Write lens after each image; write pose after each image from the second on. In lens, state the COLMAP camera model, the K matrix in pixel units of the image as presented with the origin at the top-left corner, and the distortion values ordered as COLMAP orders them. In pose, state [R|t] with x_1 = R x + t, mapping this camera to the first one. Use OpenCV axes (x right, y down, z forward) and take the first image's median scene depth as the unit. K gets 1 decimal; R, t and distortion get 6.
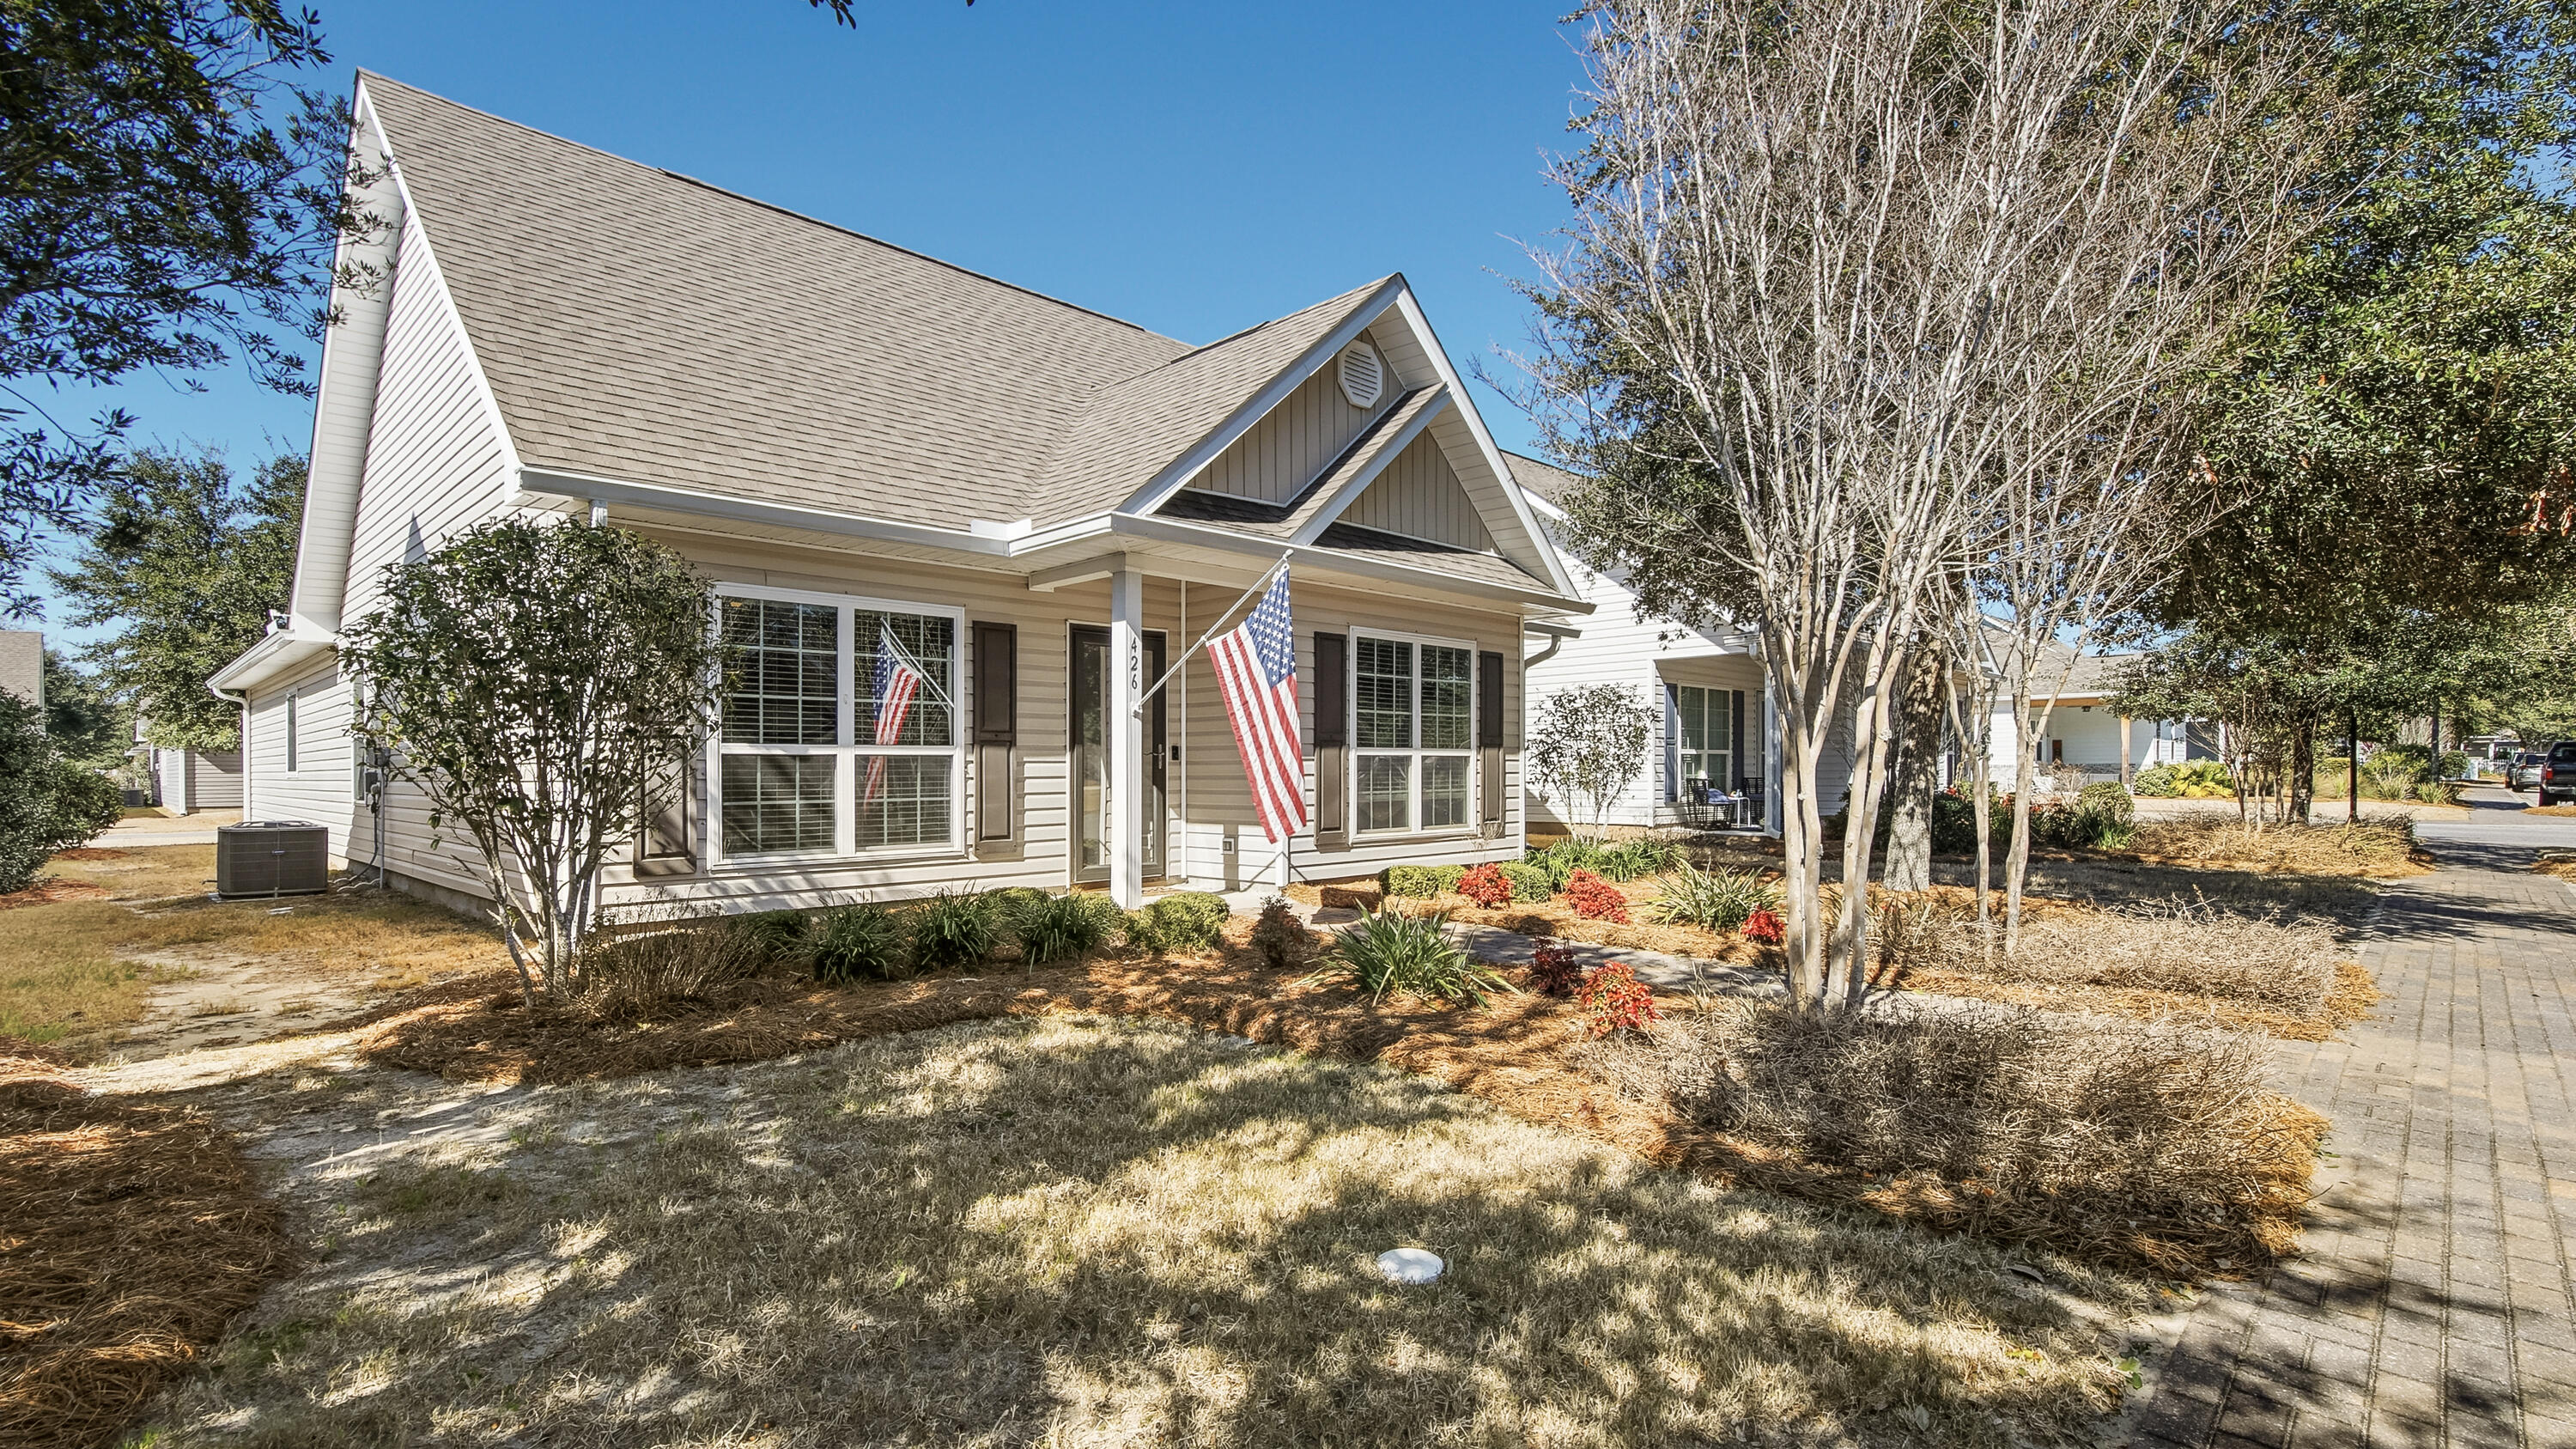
lens RADIAL K [[1184.1, 0, 1291.6], [0, 1184.1, 742.1], [0, 0, 1]] dist [-0.002455, 0.000061]
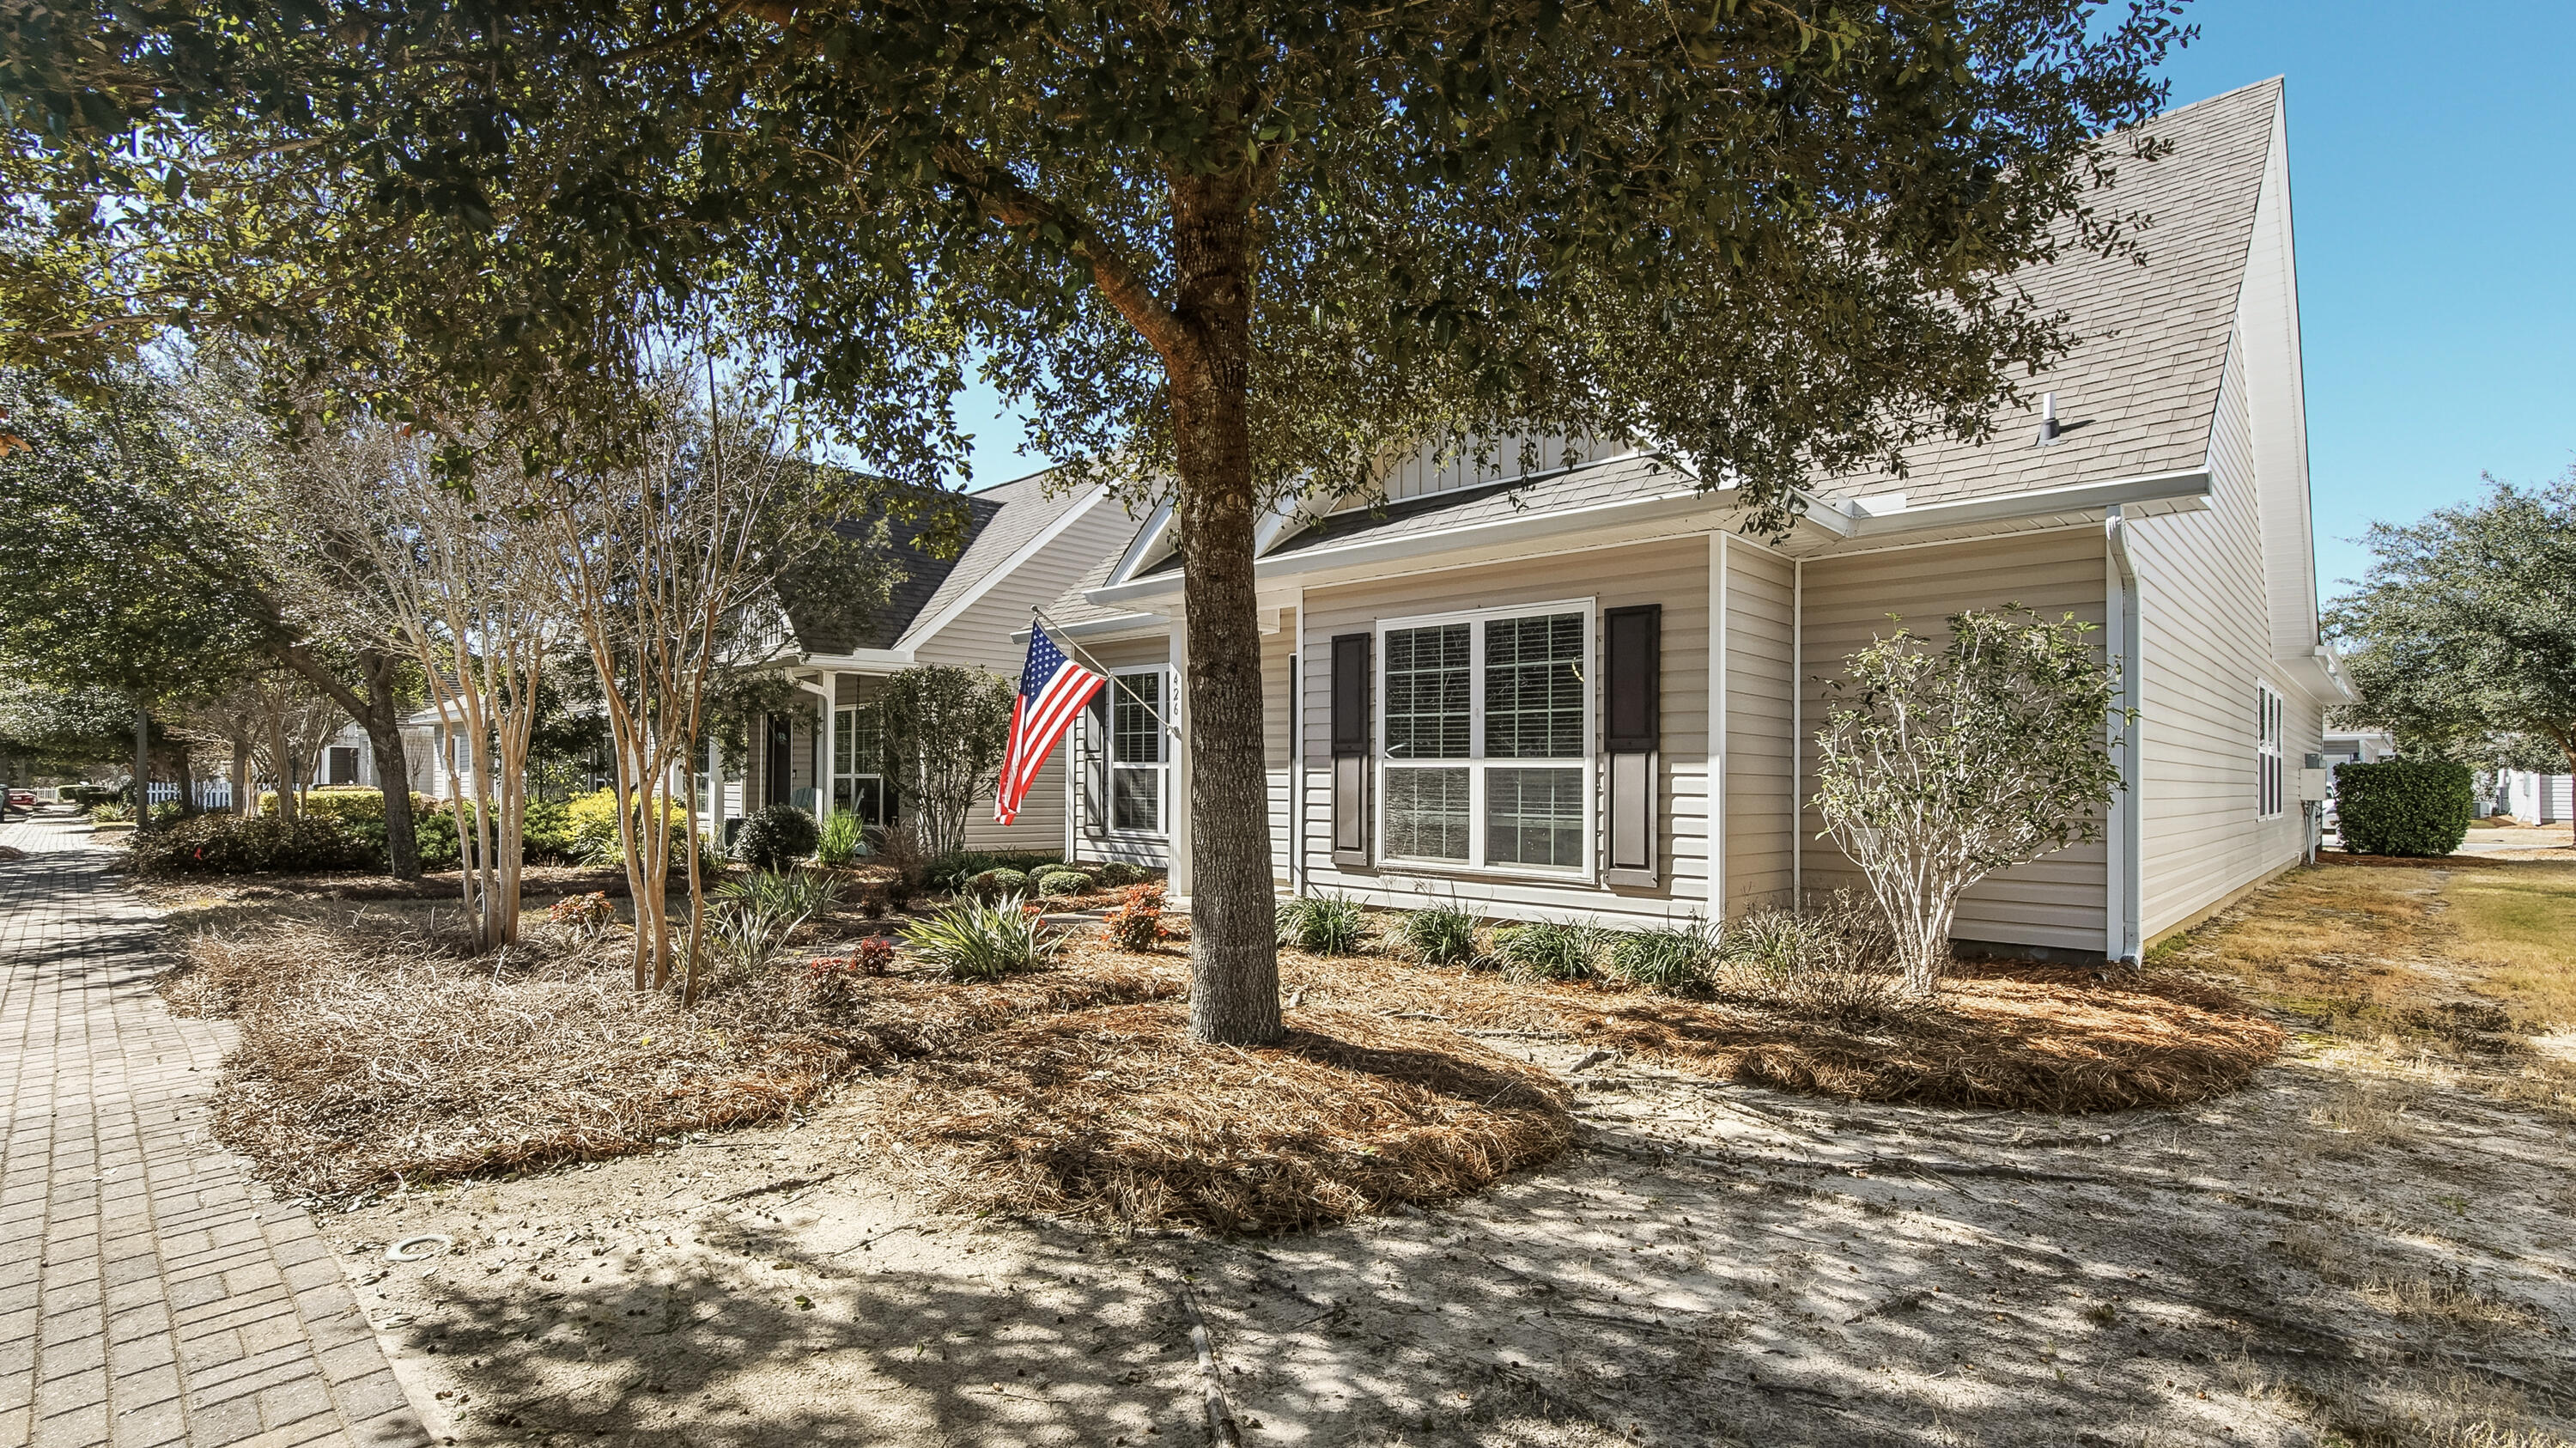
lens RADIAL K [[1184.1, 0, 1285.6], [0, 1184.1, 743.8], [0, 0, 1]] dist [-0.002455, 0.000061]
pose [[0.025523, -0.021420, -0.999445, 1.017950], [0.018627, 0.999607, -0.020948, 0.011386], [0.999501, -0.018082, 0.025912, 0.996800]]
